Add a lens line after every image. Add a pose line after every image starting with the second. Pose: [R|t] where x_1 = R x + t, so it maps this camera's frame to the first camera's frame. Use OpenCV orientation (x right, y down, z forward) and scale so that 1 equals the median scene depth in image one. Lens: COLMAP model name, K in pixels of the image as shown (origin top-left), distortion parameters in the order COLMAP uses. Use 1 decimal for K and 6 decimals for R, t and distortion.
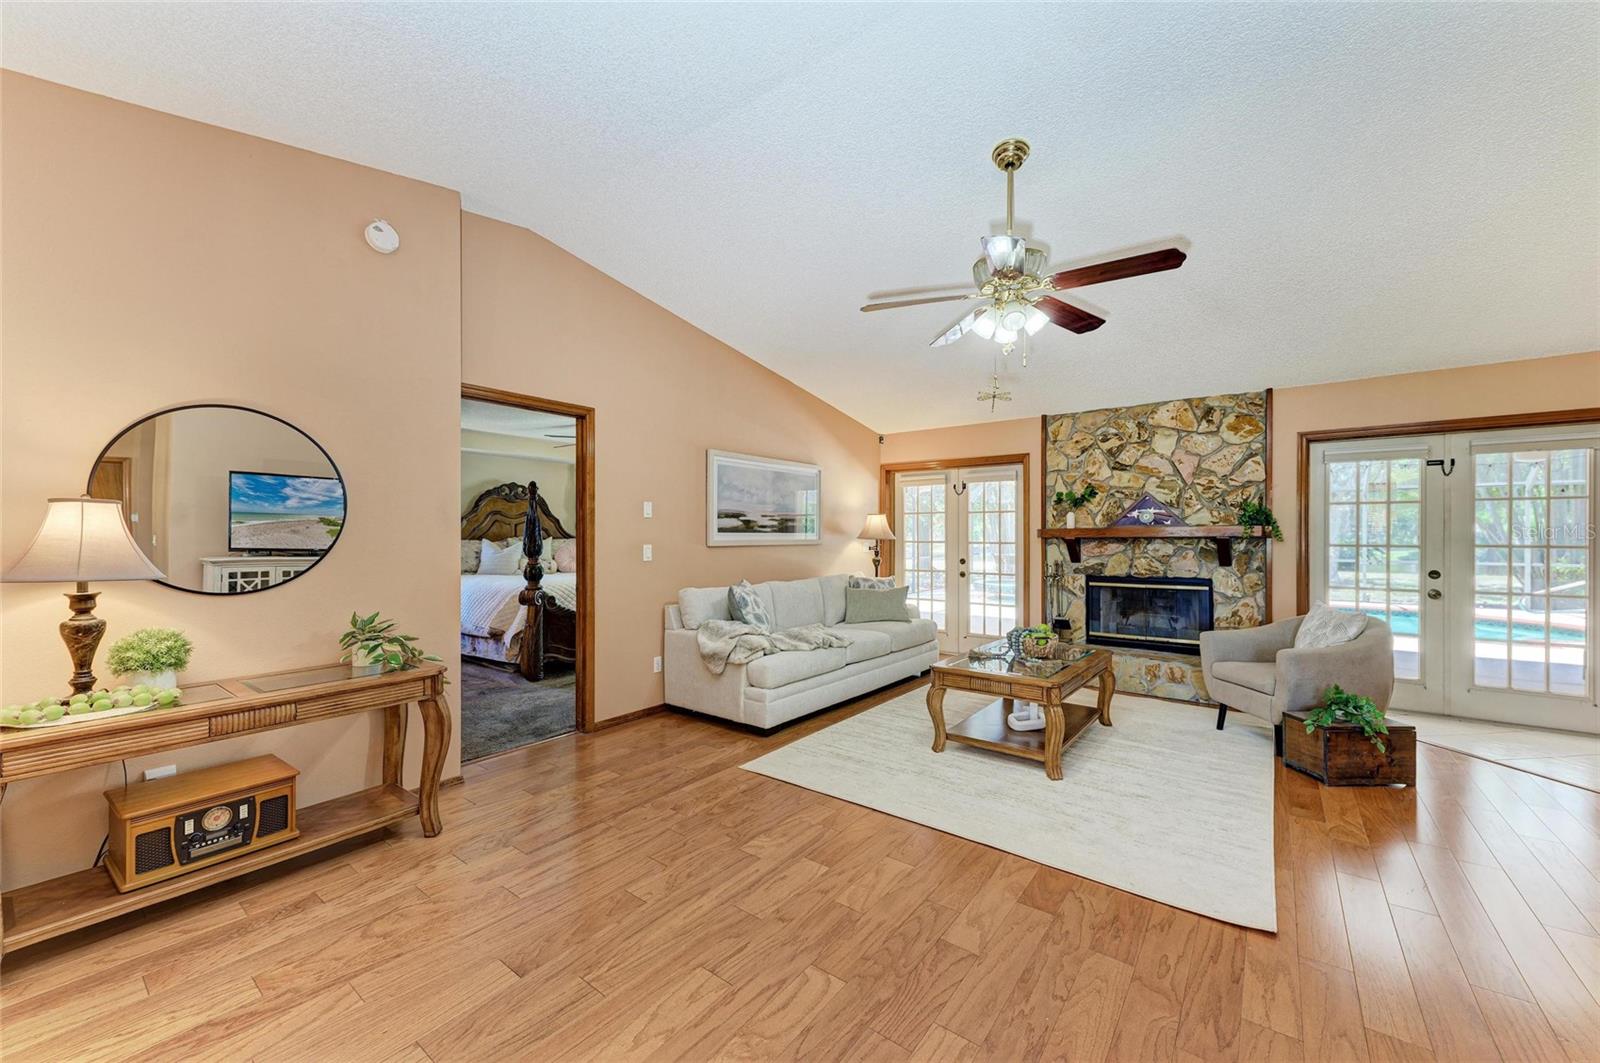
lens RADIAL K [[607.3, 0, 796.0], [0, 607.3, 533.4], [0, 0, 1]] dist [0.001674, -0.000005]
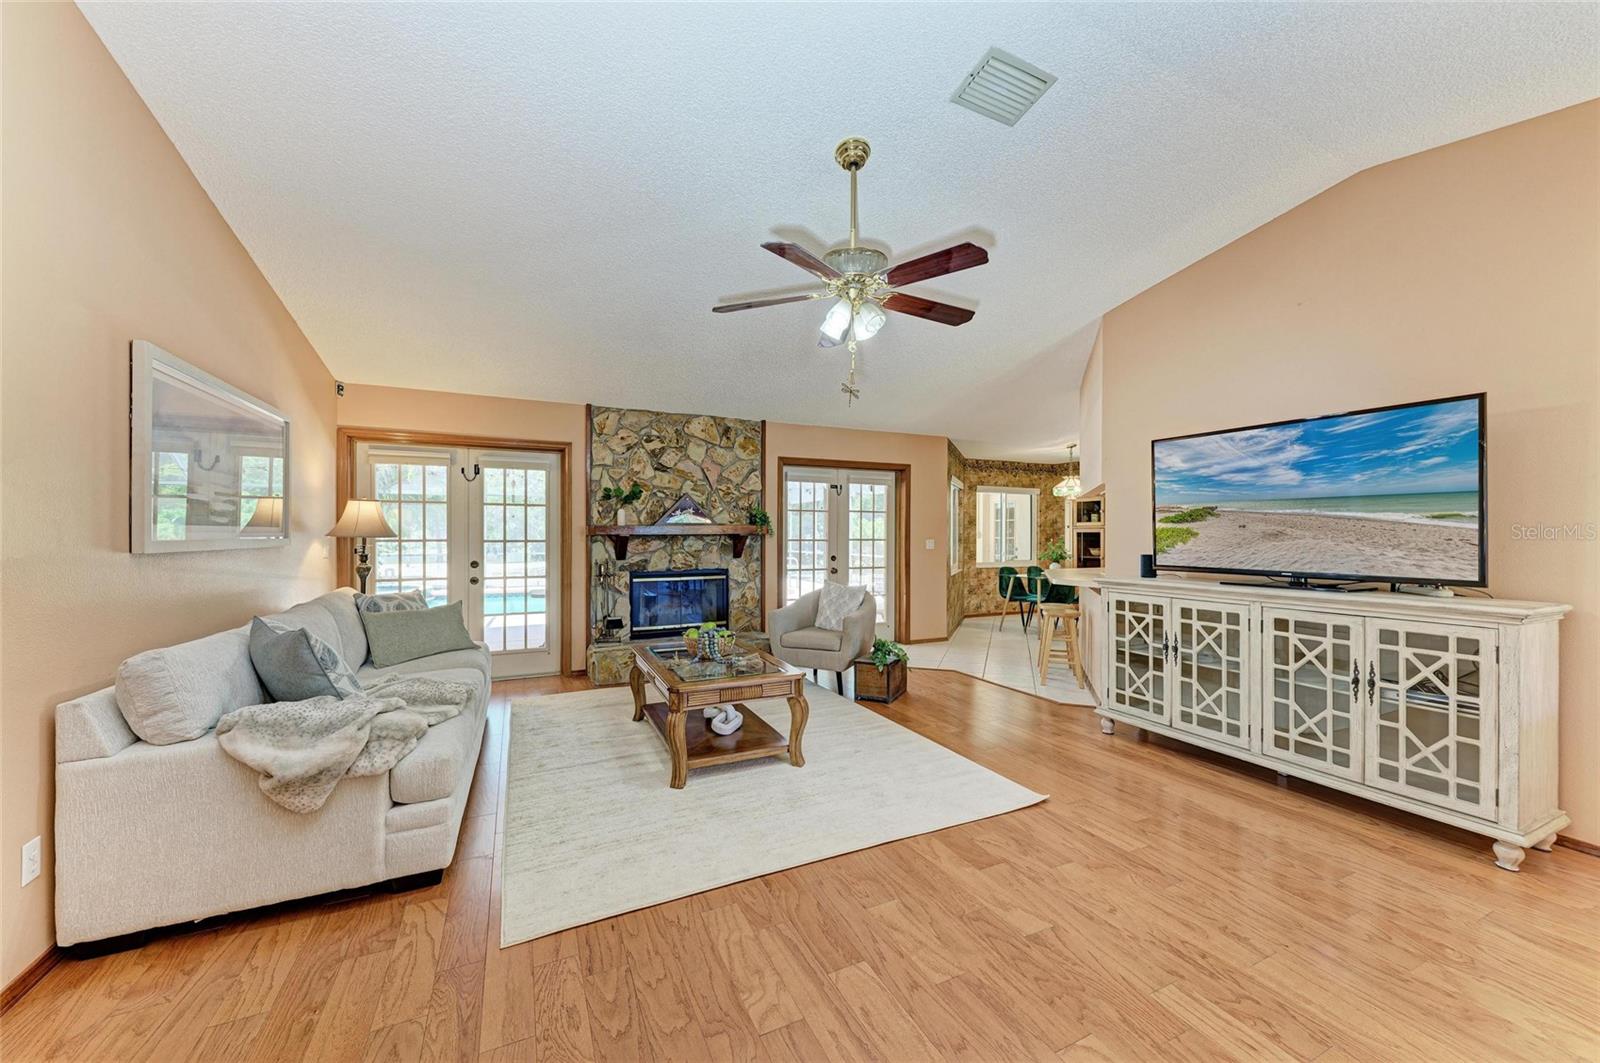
lens RADIAL K [[594.7, 0, 800.0], [0, 594.7, 531.5], [0, 0, 1]] dist [0.012541, -0.000320]
pose [[0.449214, 0.004305, 0.893414, -0.296139], [-0.004906, 0.999985, -0.002352, 0.002653], [-0.893411, -0.003327, 0.449228, 0.325839]]
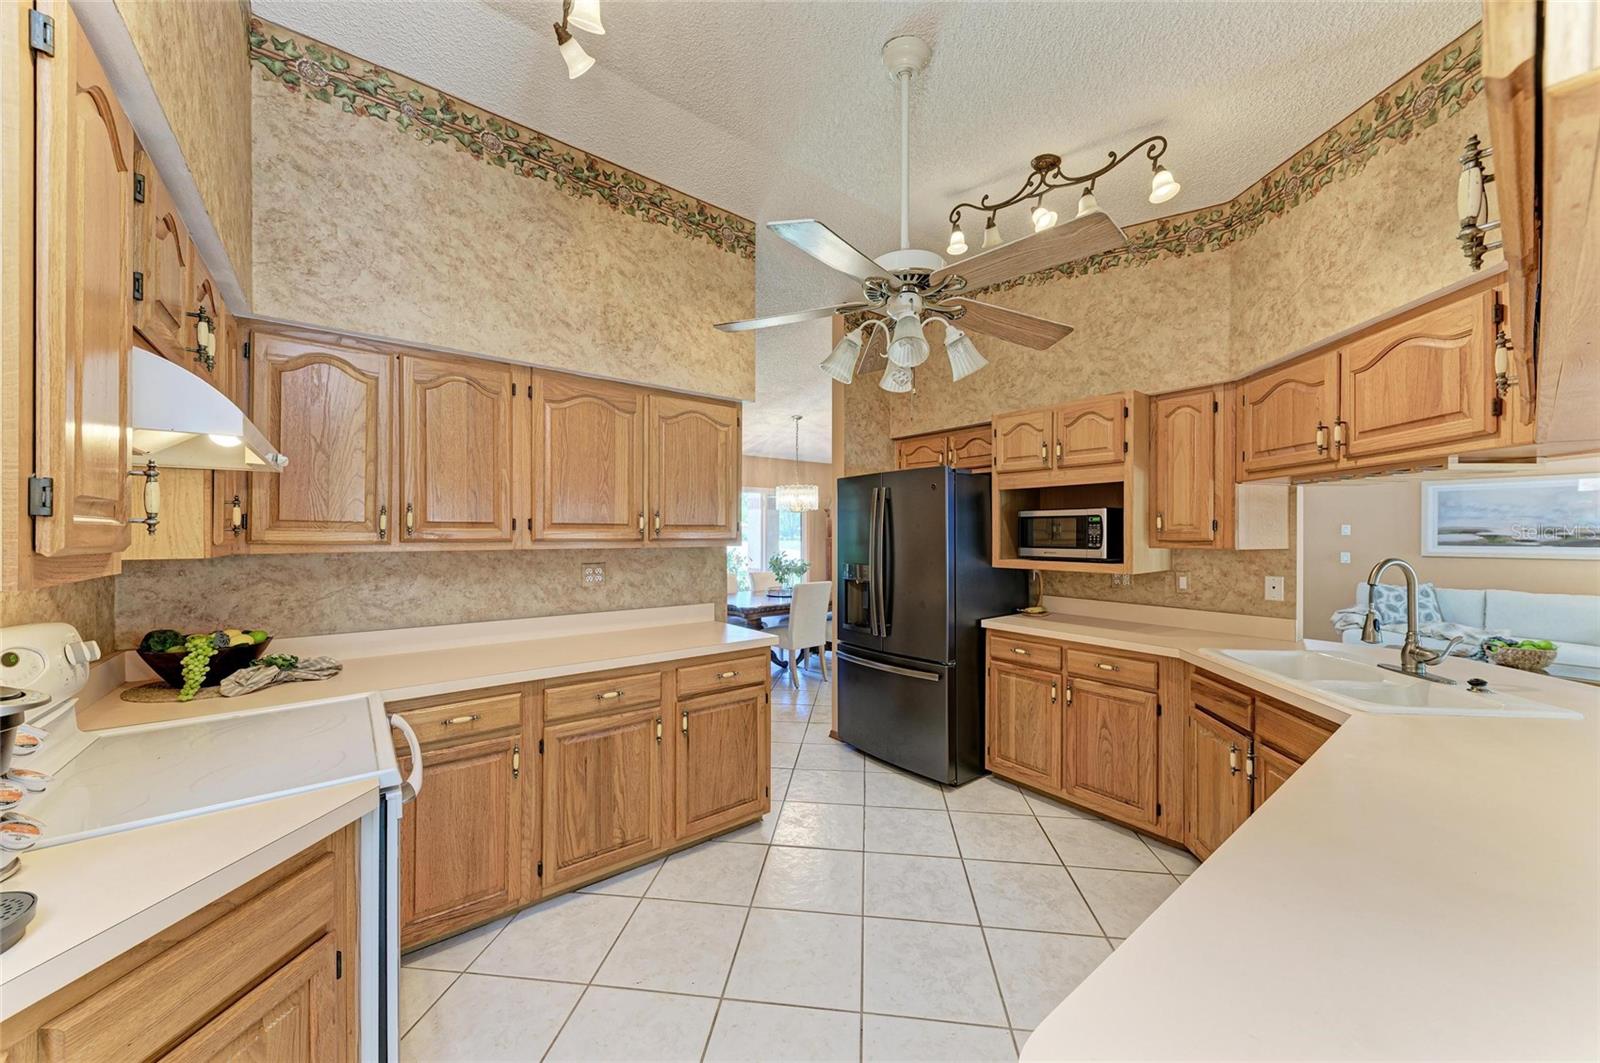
lens RADIAL K [[576.9, 0, 796.9], [0, 576.9, 535.8], [0, 0, 1]] dist [0.006804, -0.000334]
pose [[-0.246263, 0.003721, -0.969196, 1.279869], [0.002540, 0.999992, 0.003194, -0.026965], [0.969200, -0.001675, -0.246271, 0.007201]]
